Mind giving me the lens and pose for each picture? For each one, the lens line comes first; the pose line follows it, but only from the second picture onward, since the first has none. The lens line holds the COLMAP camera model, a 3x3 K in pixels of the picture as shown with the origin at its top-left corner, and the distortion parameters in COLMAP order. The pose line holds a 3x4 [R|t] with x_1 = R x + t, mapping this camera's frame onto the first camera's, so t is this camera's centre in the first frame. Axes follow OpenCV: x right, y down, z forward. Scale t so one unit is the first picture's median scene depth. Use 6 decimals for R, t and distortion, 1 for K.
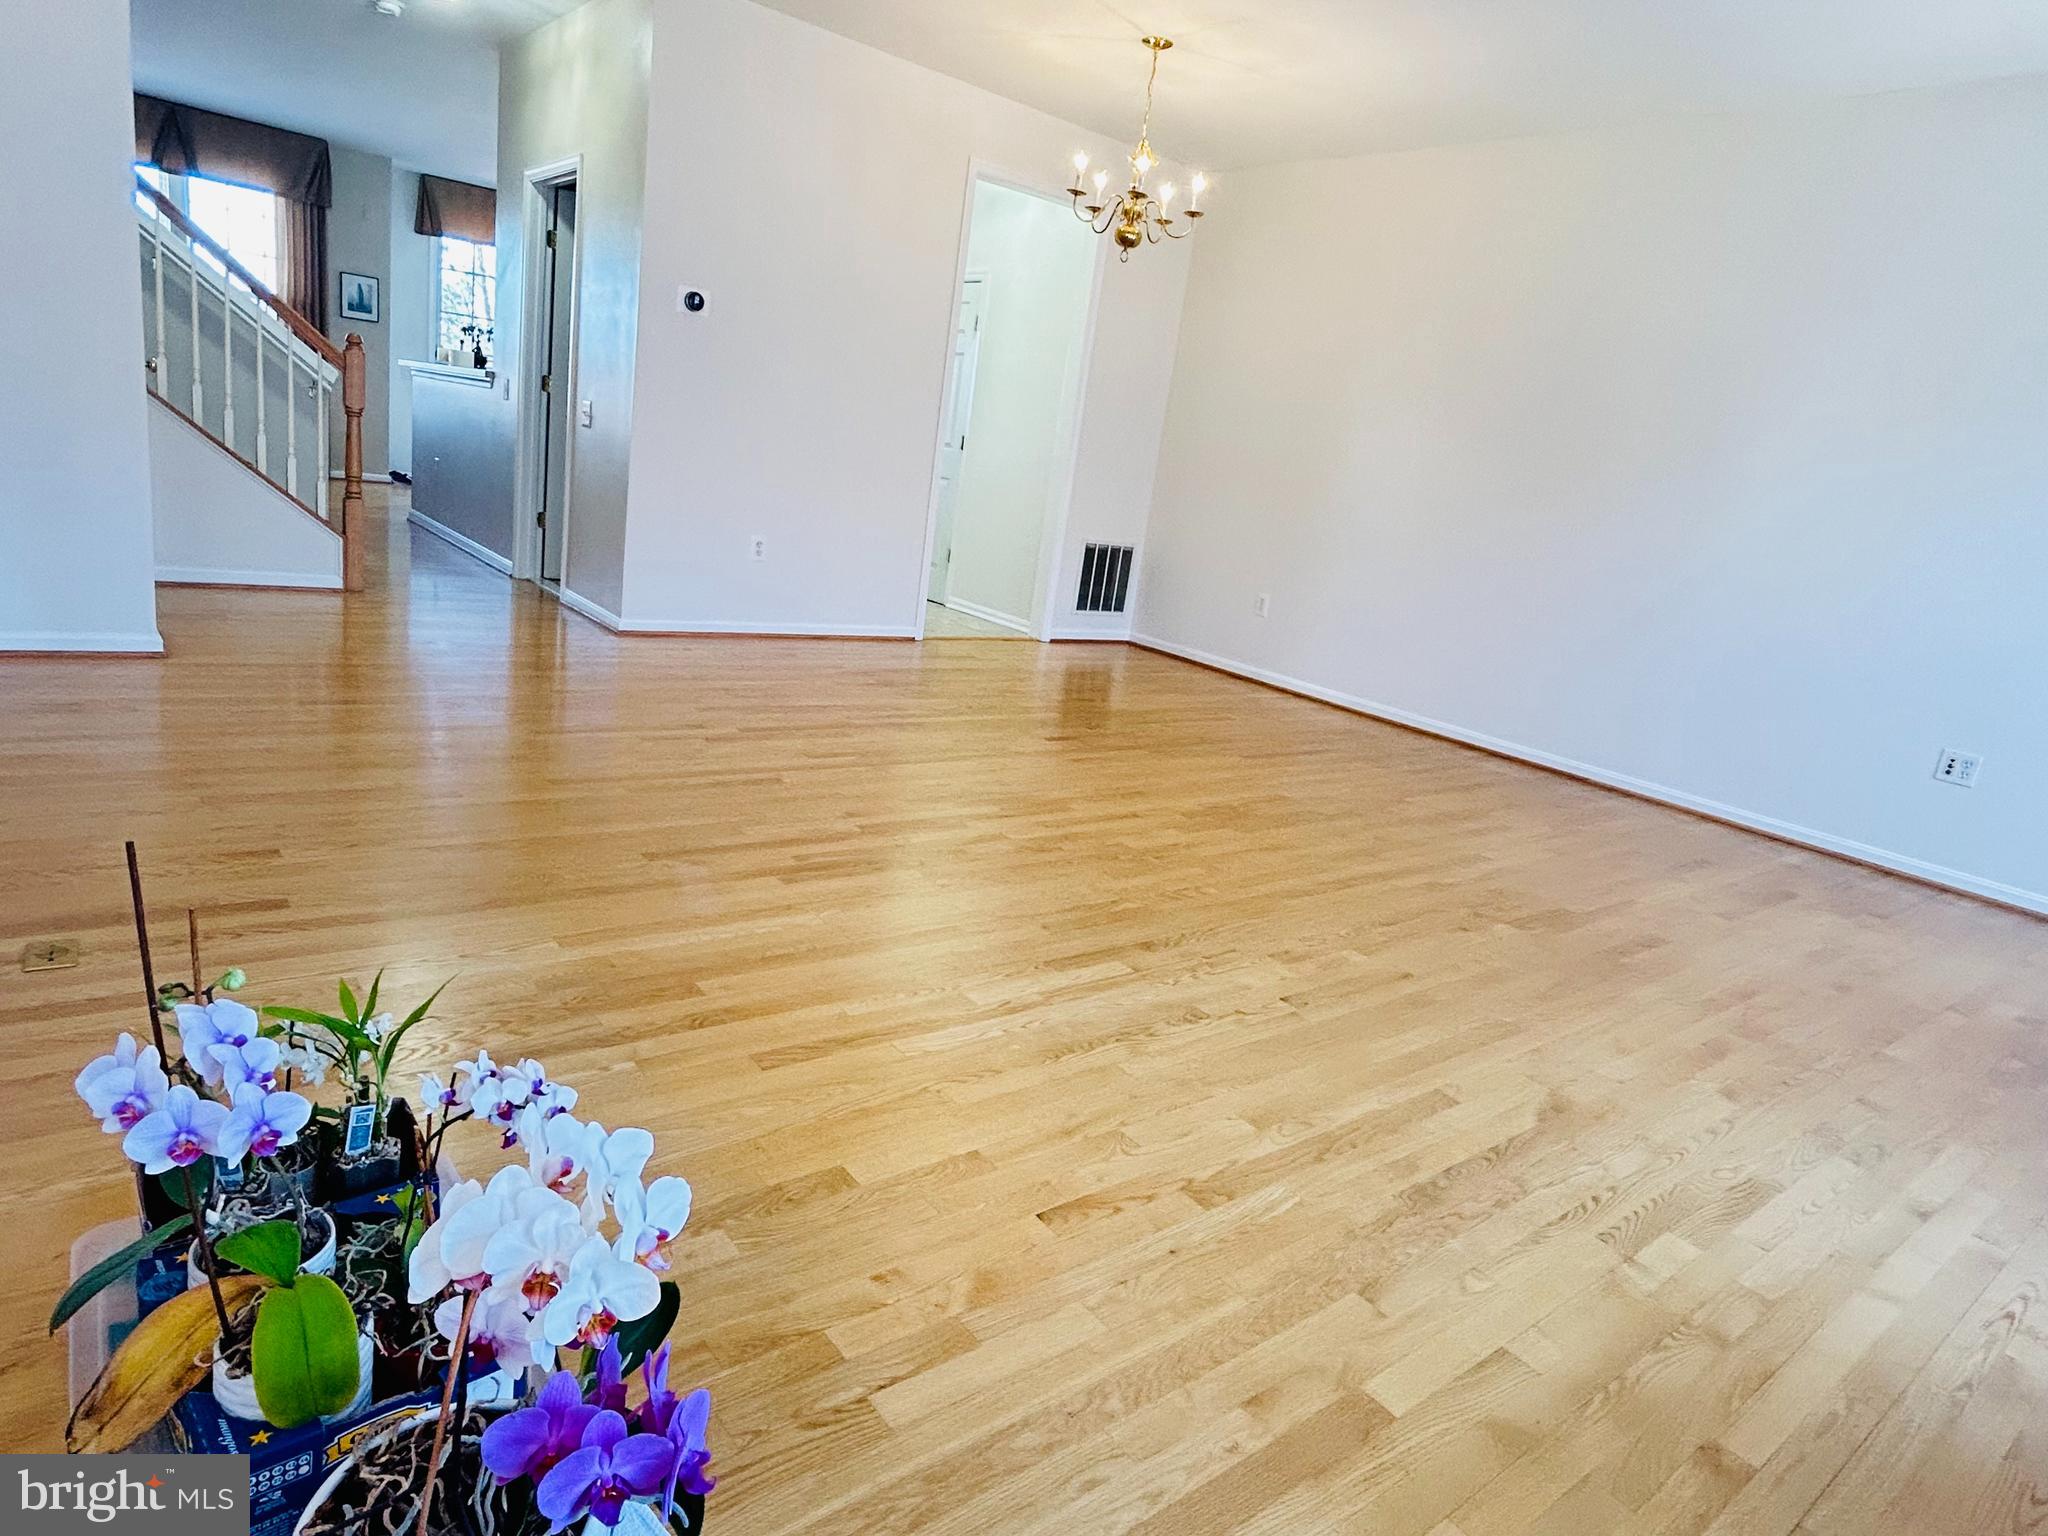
lens RADIAL K [[1184.2, 0, 1018.3], [0, 1184.2, 770.8], [0, 0, 1]] dist [-0.002989, 0.000569]
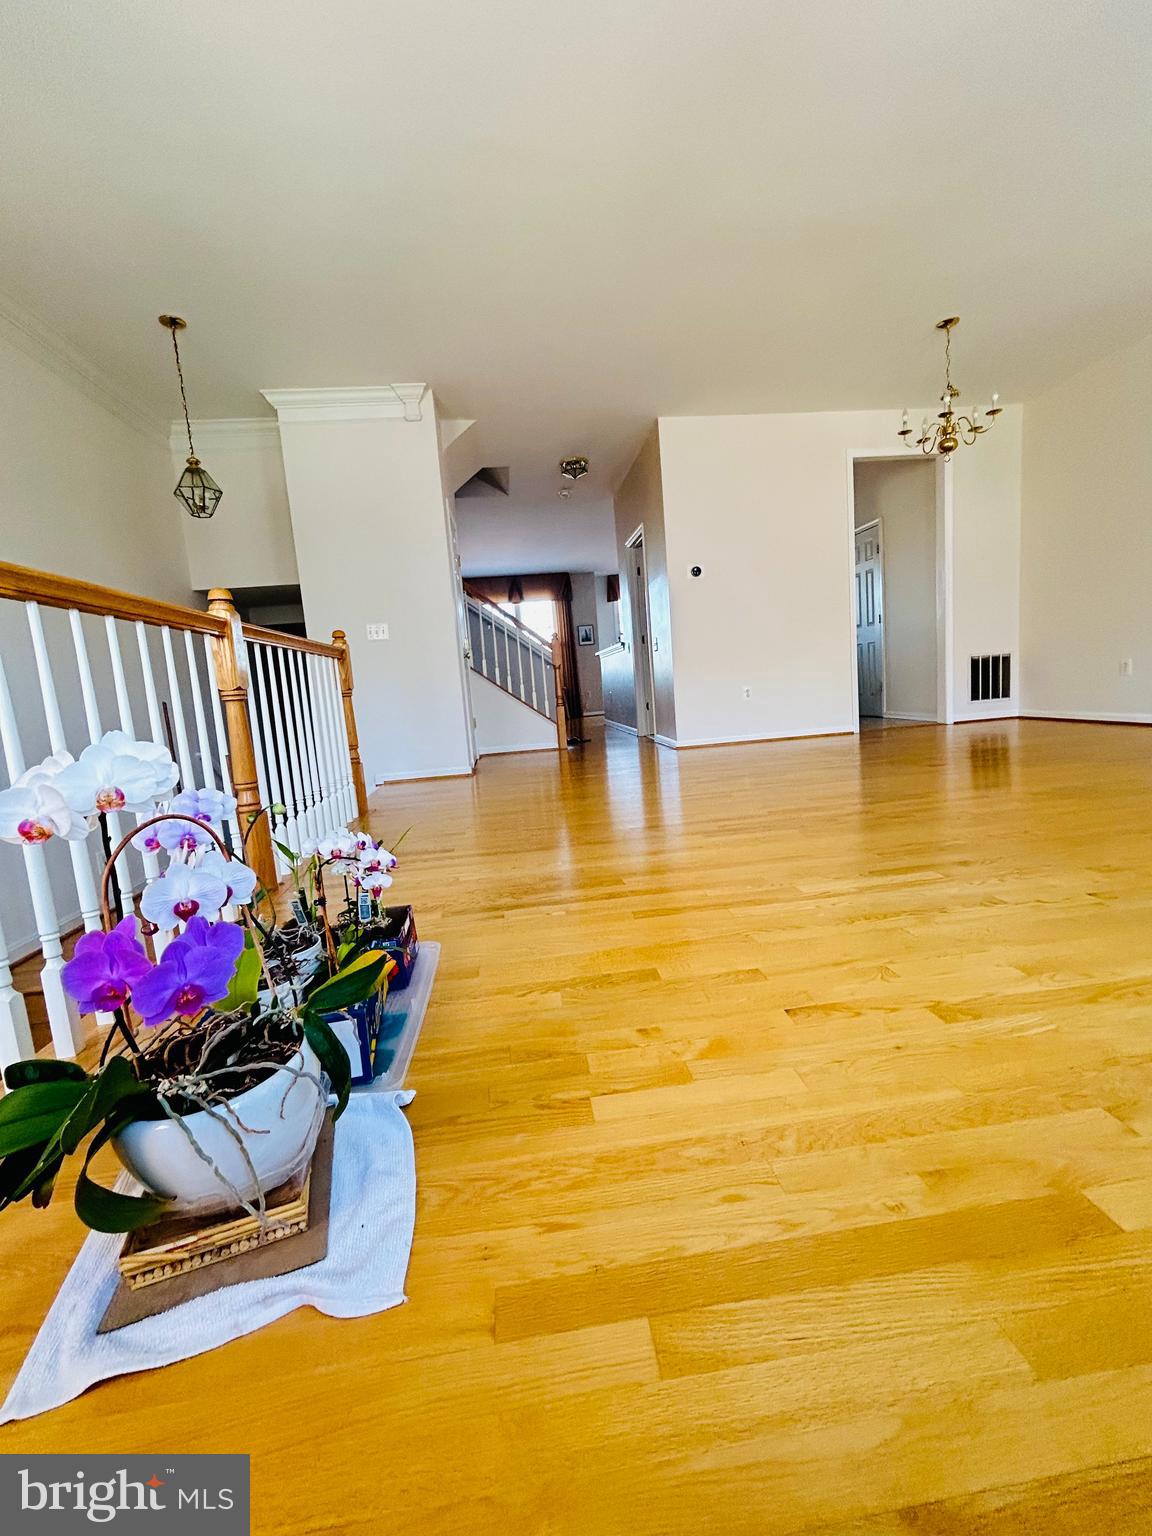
lens RADIAL K [[622.1, 0, 577.9], [0, 622.1, 769.0], [0, 0, 1]] dist [-0.000656, 0.001685]
pose [[0.829233, -0.132752, -0.542908, 0.199692], [0.056087, 0.986244, -0.155490, 0.178907], [0.556081, 0.098488, 0.825272, 0.244573]]
